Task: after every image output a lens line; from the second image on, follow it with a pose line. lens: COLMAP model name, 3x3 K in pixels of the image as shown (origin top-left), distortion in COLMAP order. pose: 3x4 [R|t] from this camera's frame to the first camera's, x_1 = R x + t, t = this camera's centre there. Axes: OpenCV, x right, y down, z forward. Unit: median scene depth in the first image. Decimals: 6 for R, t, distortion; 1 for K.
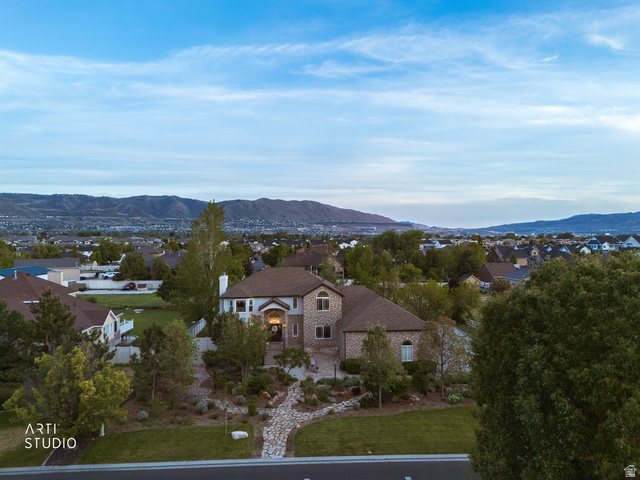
lens RADIAL K [[470.2, 0, 322.7], [0, 470.2, 241.1], [0, 0, 1]] dist [0.072966, -0.065420]
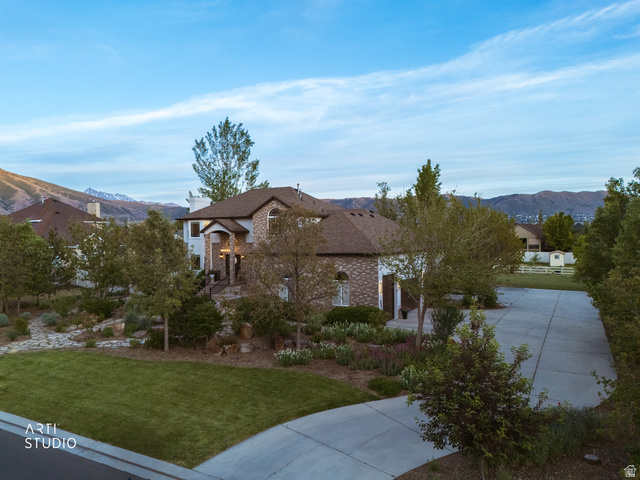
lens RADIAL K [[471.8, 0, 322.7], [0, 471.8, 241.5], [0, 0, 1]] dist [0.068481, -0.065849]
pose [[0.843839, 0.004905, -0.536574, 0.438293], [-0.002777, 0.999985, 0.004775, 0.153955], [0.536589, -0.002540, 0.843840, 0.440899]]
